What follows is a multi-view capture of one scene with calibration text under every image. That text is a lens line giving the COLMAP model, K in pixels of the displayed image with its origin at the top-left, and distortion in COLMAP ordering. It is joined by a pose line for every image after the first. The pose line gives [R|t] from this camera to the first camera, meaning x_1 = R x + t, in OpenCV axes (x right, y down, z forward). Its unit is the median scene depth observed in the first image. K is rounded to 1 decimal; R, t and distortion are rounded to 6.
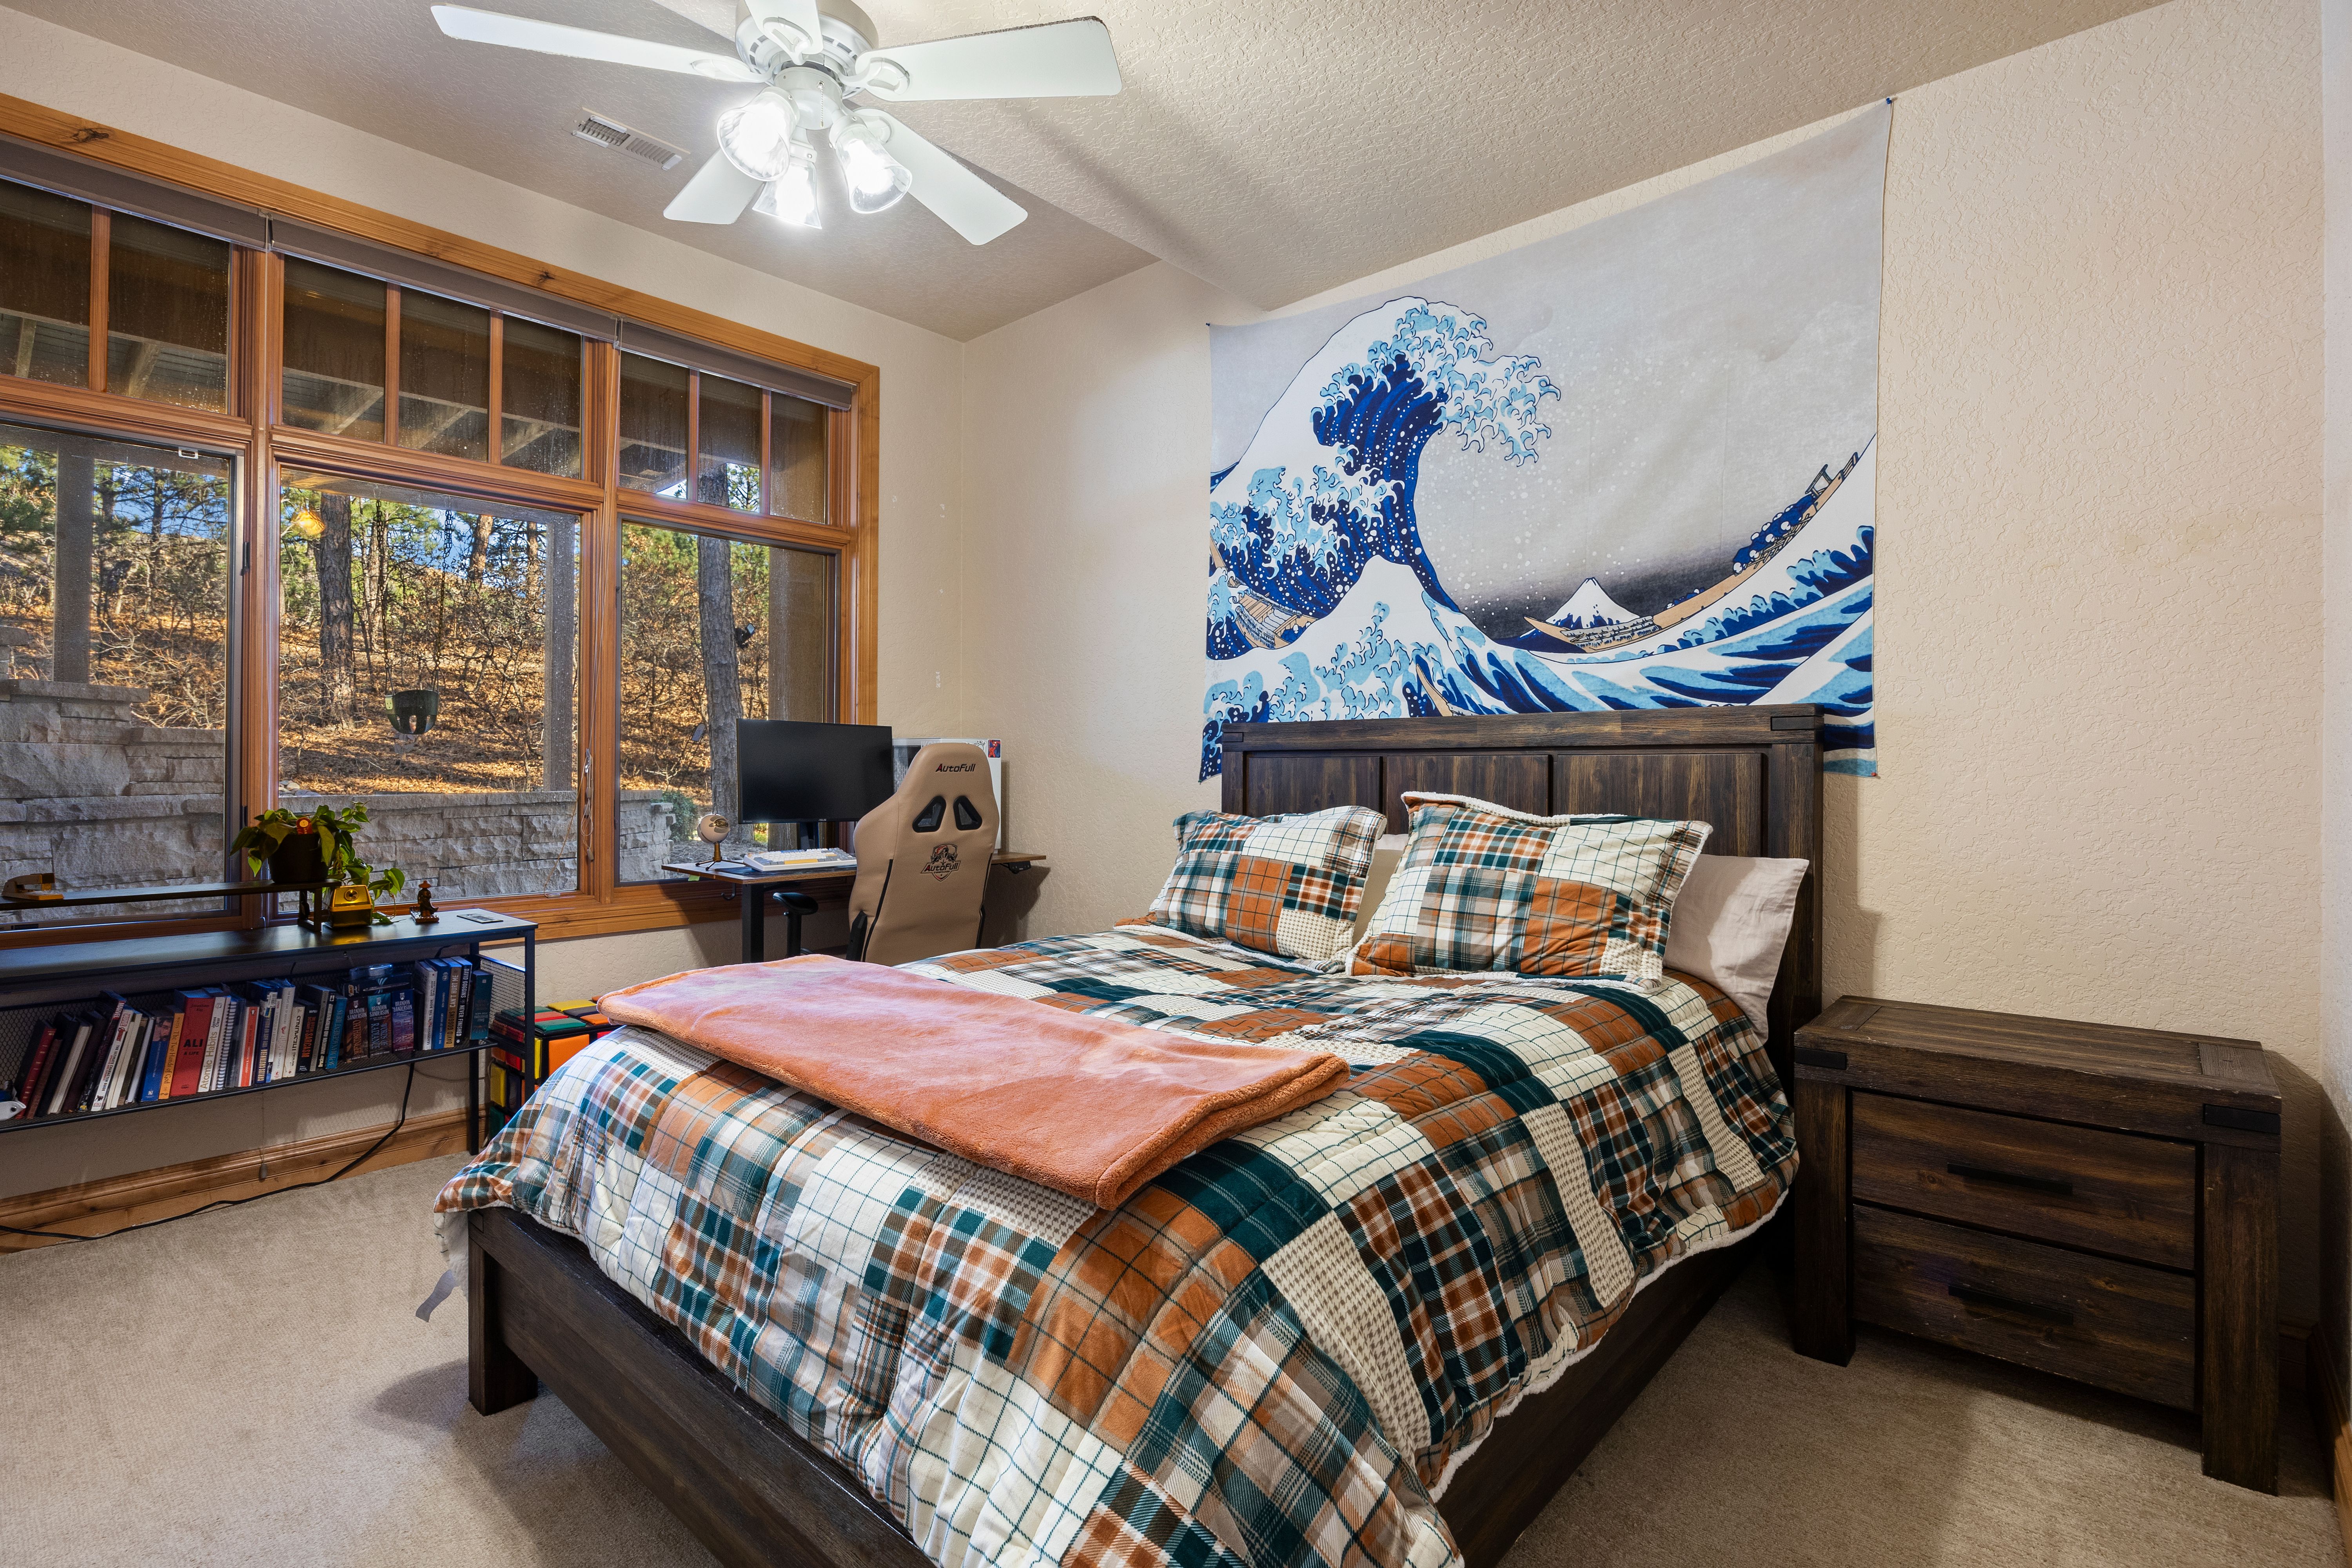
lens RADIAL K [[1112.5, 0, 1177.6], [0, 1112.5, 767.4], [0, 0, 1]] dist [-0.008708, 0.003416]
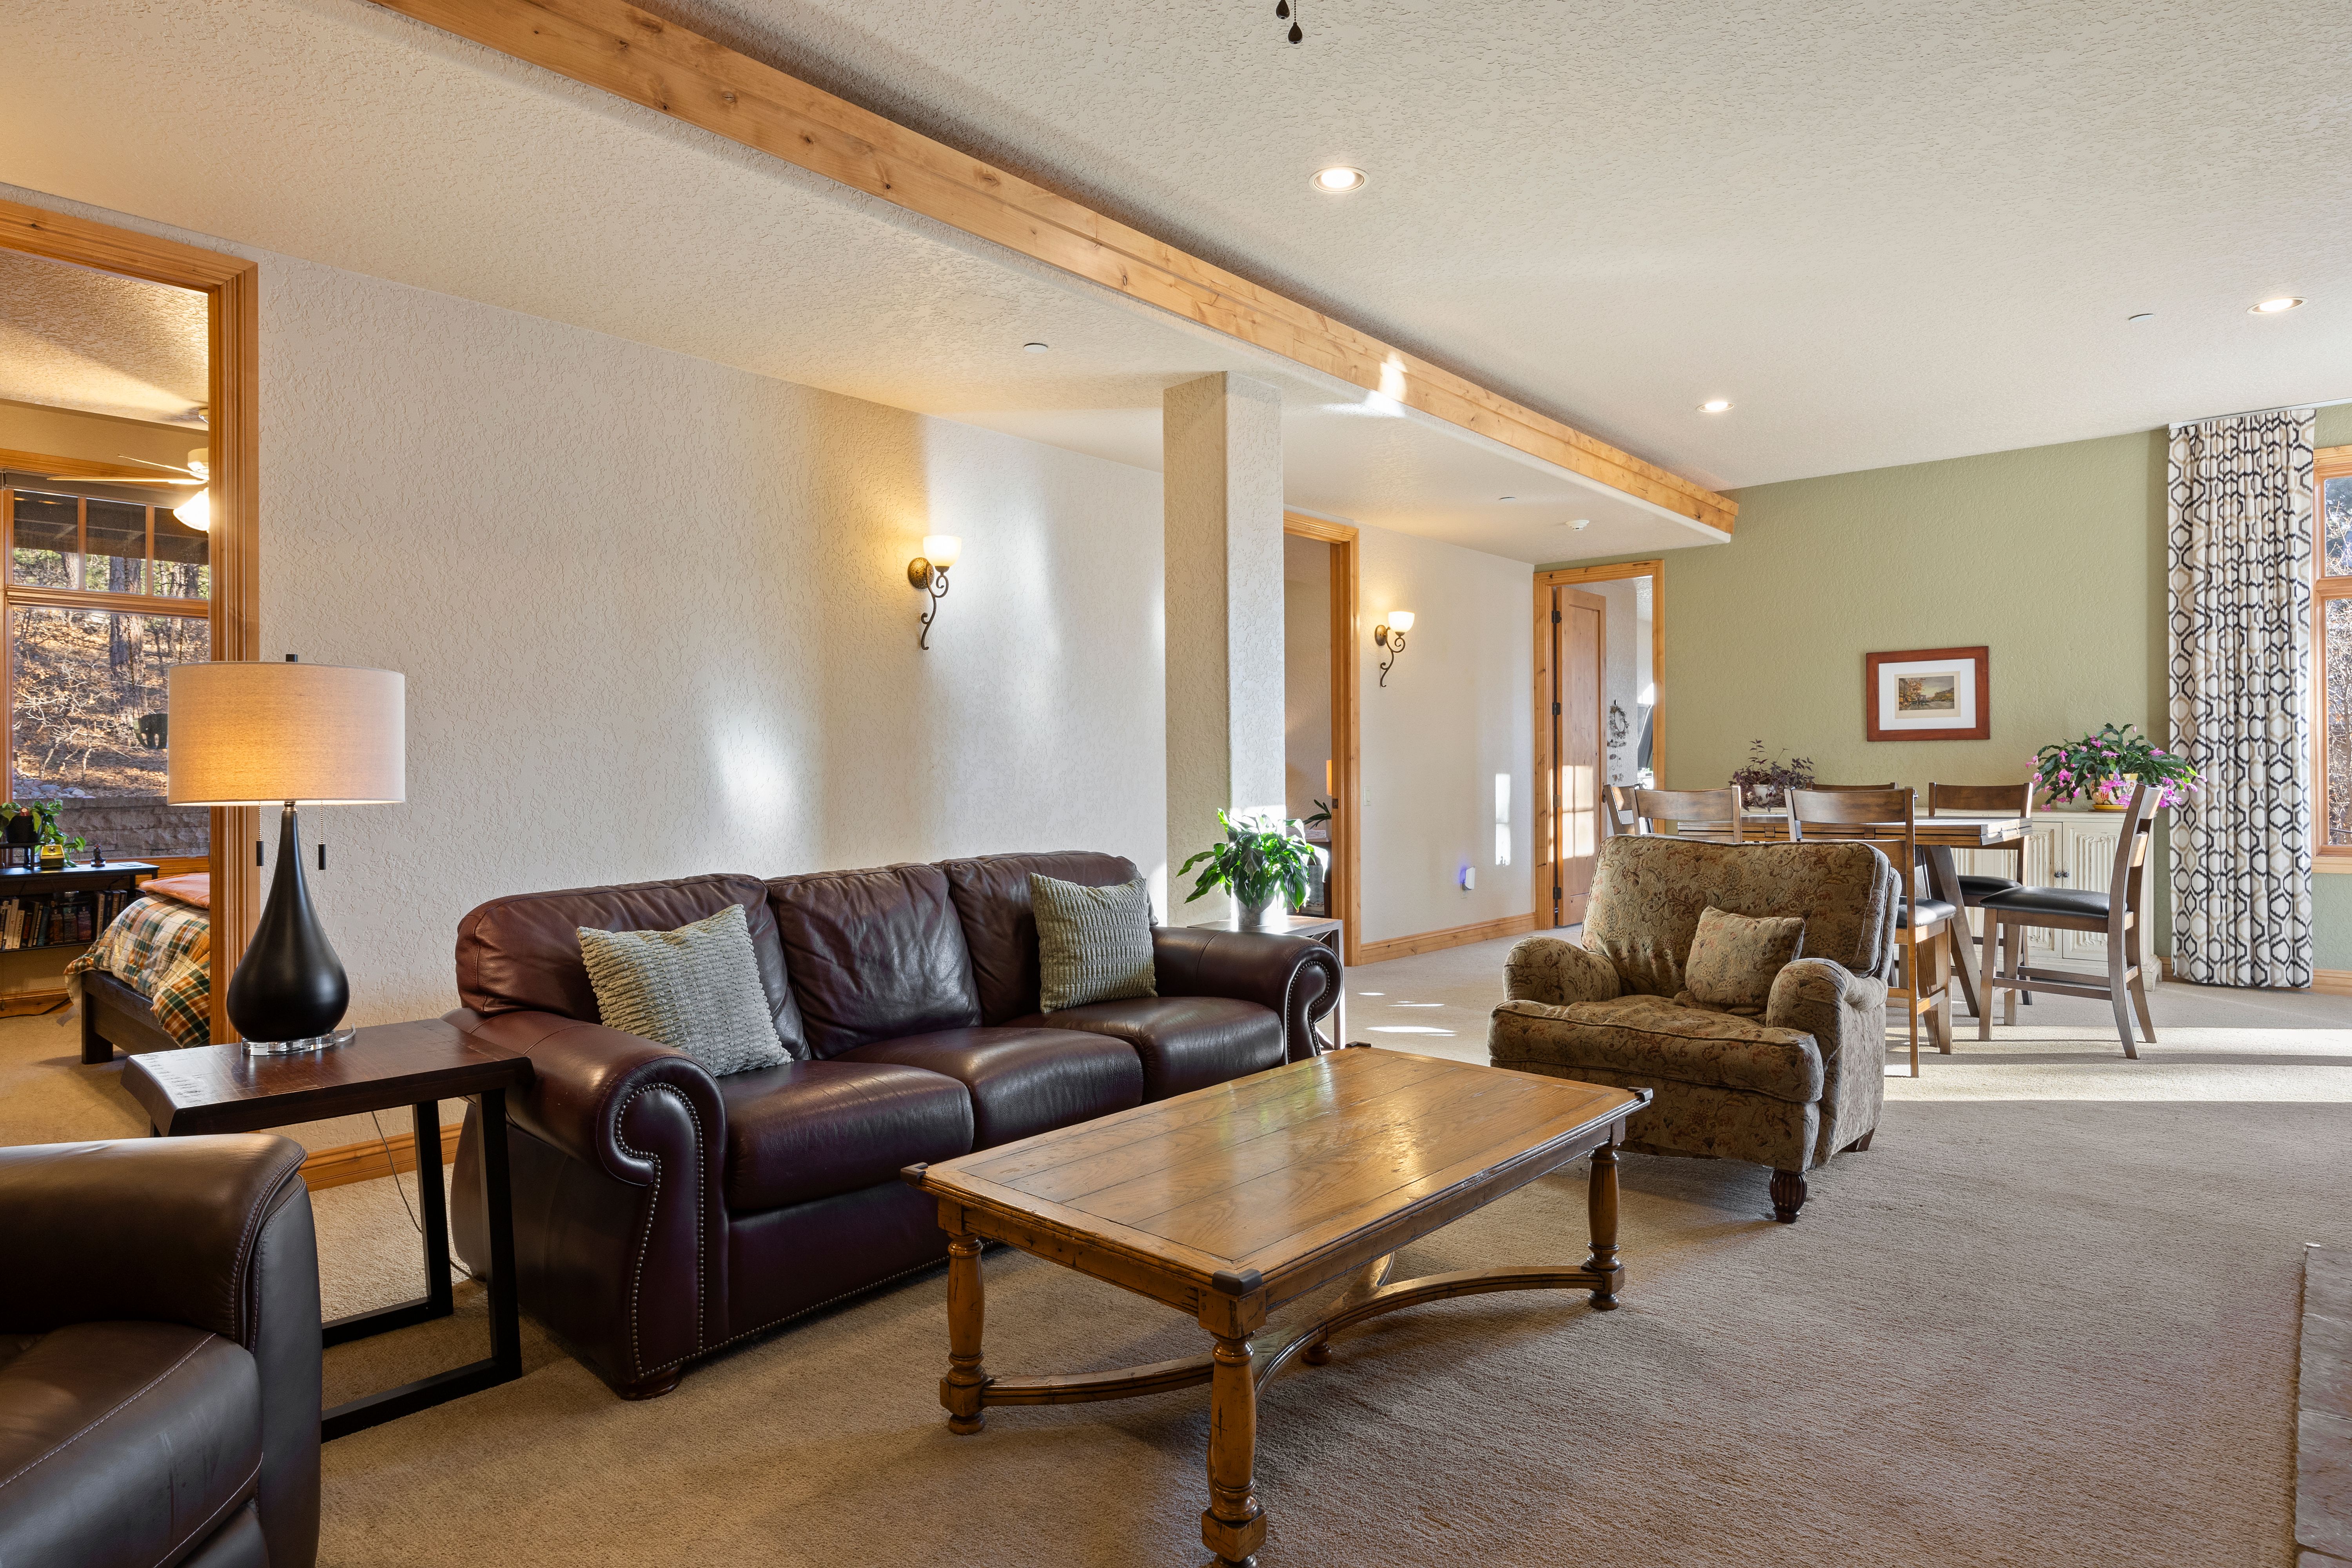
lens RADIAL K [[1295.3, 0, 1157.3], [0, 1295.3, 745.8], [0, 0, 1]] dist [-0.000764, 0.000588]
pose [[0.999930, -0.010672, 0.005132, 1.007326], [0.010743, 0.999843, -0.014079, -0.005415], [-0.004981, 0.014133, 0.999888, -1.080109]]
